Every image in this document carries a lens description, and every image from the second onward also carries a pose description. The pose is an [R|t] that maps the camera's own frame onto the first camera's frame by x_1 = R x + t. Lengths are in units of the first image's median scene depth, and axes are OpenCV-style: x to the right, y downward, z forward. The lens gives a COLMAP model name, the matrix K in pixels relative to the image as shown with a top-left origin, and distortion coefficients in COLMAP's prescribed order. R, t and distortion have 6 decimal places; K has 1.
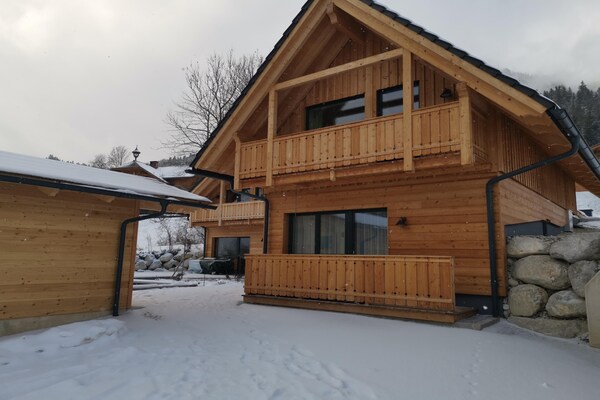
lens RADIAL K [[472.1, 0, 300.0], [0, 472.1, 200.0], [0, 0, 1]] dist [0.066169, -0.000853]
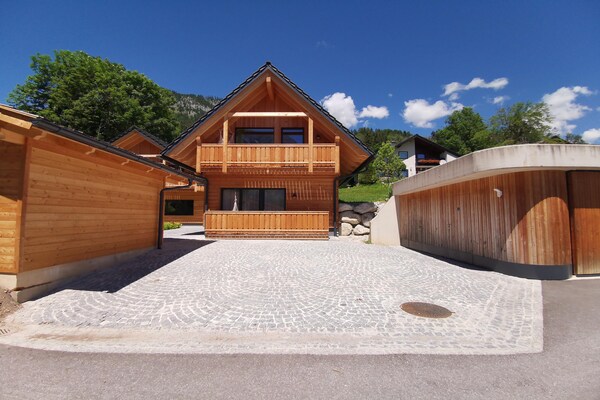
lens RADIAL K [[281.0, 0, 300.0], [0, 281.0, 200.0], [0, 0, 1]] dist [-0.016299, -0.000363]
pose [[0.789314, 0.025703, 0.613451, -0.522755], [-0.070109, 0.996361, 0.048462, 0.003473], [-0.609973, -0.081260, 0.788244, 0.013996]]
